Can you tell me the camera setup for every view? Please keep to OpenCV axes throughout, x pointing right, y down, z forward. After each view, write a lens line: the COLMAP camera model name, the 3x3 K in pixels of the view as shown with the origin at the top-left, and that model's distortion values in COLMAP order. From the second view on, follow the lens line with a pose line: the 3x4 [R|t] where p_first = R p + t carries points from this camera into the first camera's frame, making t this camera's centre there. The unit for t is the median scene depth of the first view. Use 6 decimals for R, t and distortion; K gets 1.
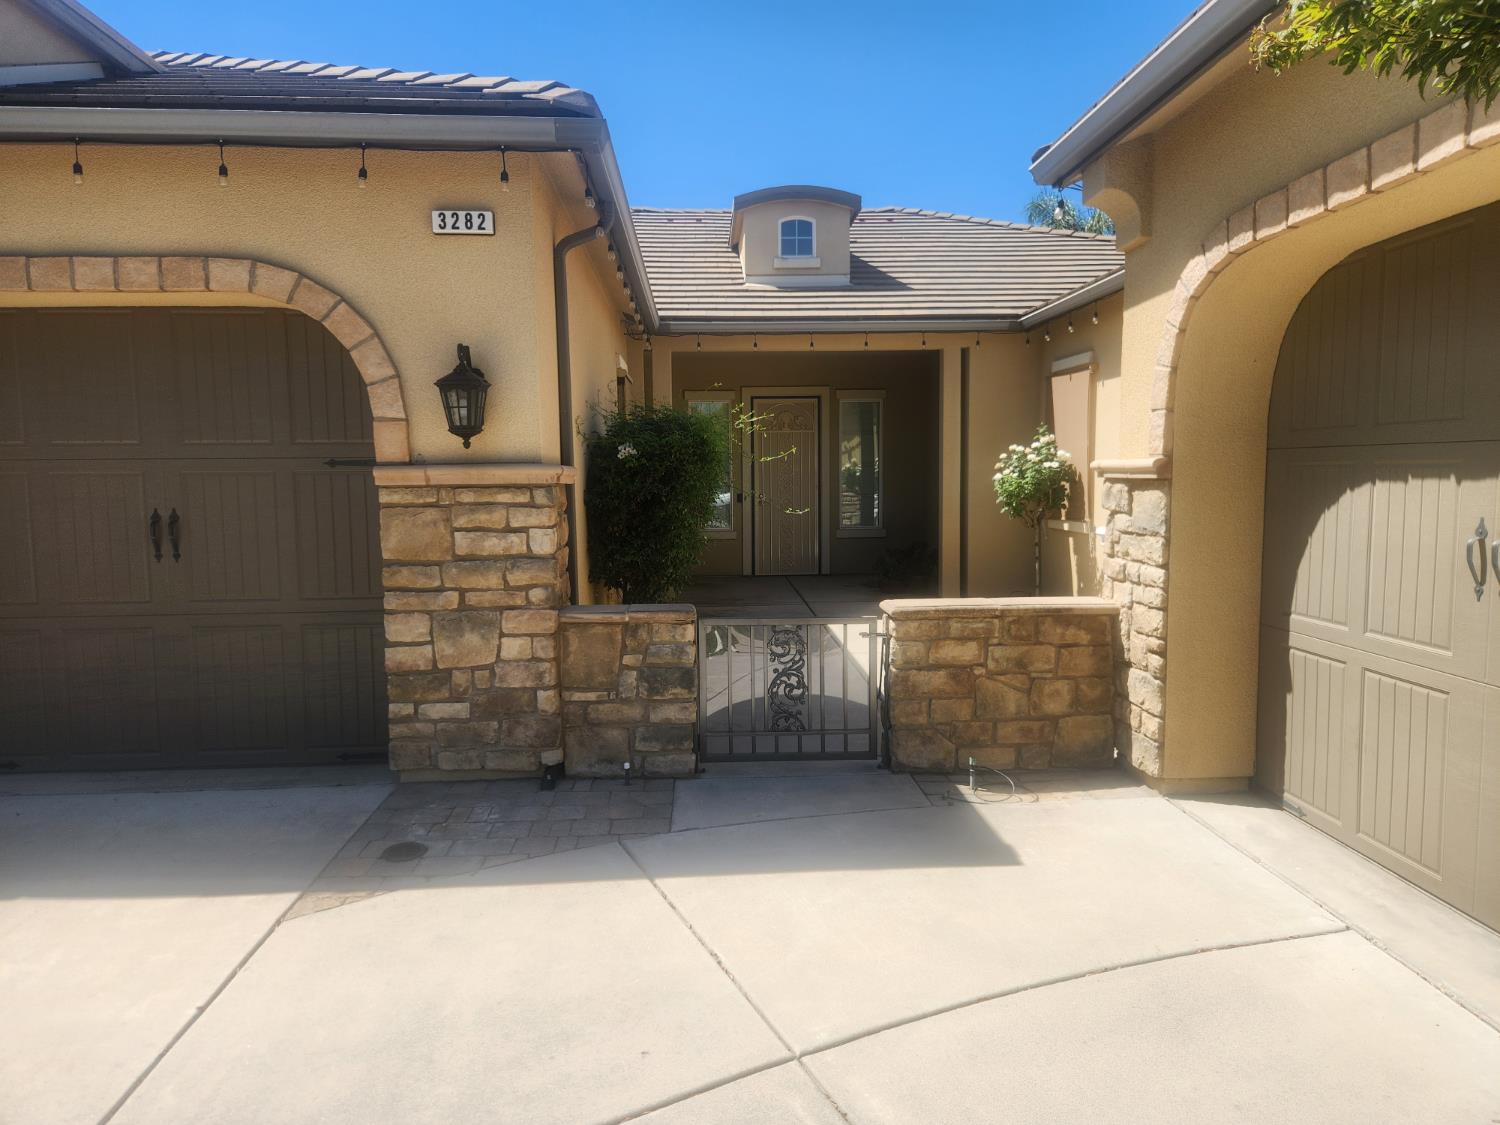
lens RADIAL K [[1013.0, 0, 747.1], [0, 1013.0, 560.7], [0, 0, 1]] dist [0.038124, -0.003011]
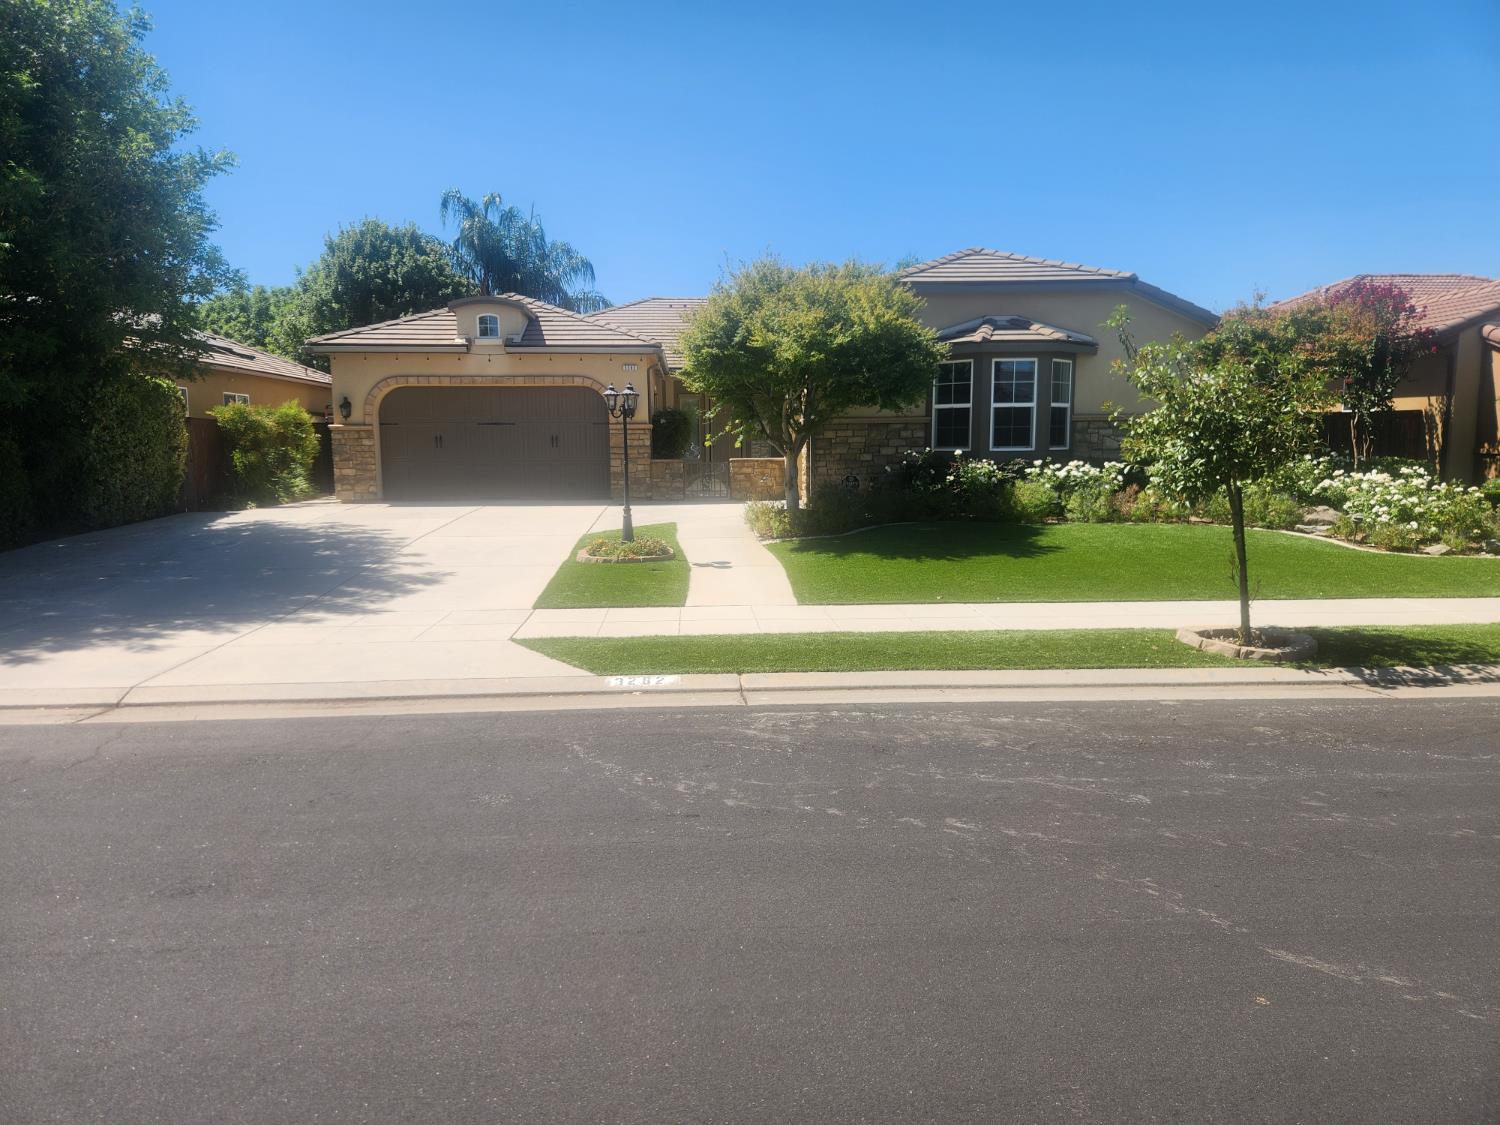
lens RADIAL K [[1013.0, 0, 748.8], [0, 1013.0, 568.3], [0, 0, 1]] dist [0.038124, -0.003011]
pose [[0.999837, 0.006032, 0.016999, 0.074682], [-0.006415, 0.999725, 0.022565, 0.200567], [-0.016859, -0.022670, 0.999601, -1.589142]]
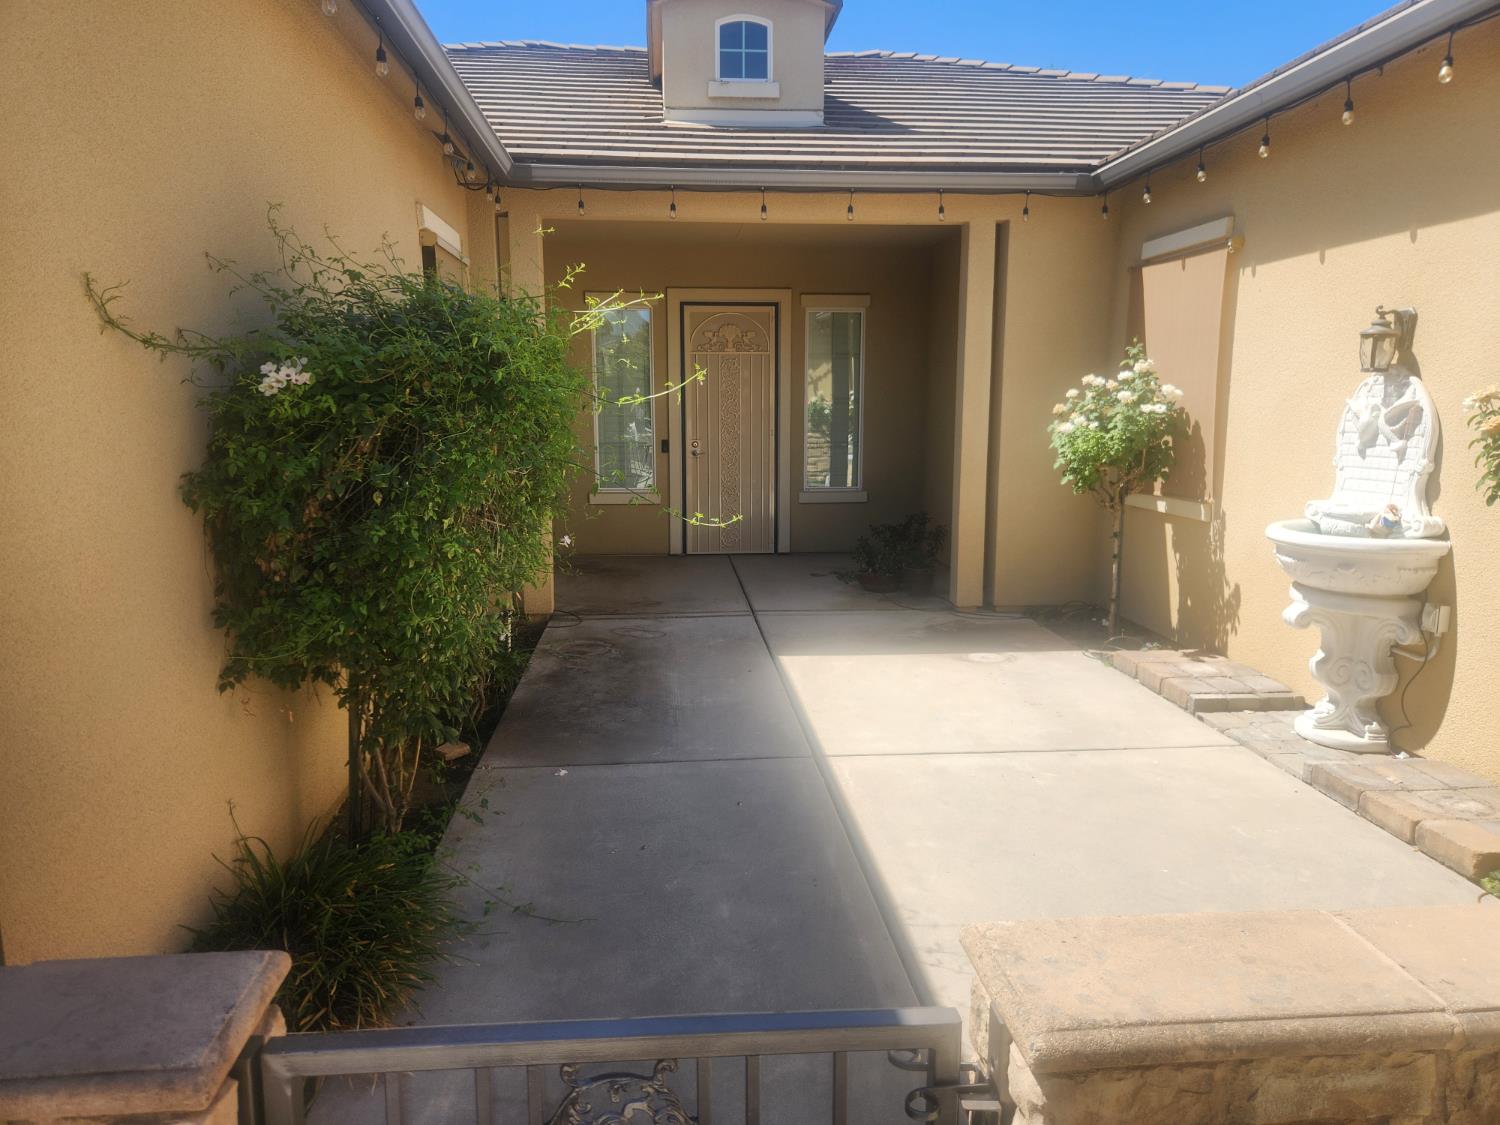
lens RADIAL K [[1013.0, 0, 753.4], [0, 1013.0, 560.2], [0, 0, 1]] dist [0.038124, -0.003011]
pose [[0.998974, 0.003921, 0.045107, 0.031441], [-0.007001, 0.997638, 0.068338, -0.041940], [-0.044732, -0.068584, 0.996642, 0.379381]]
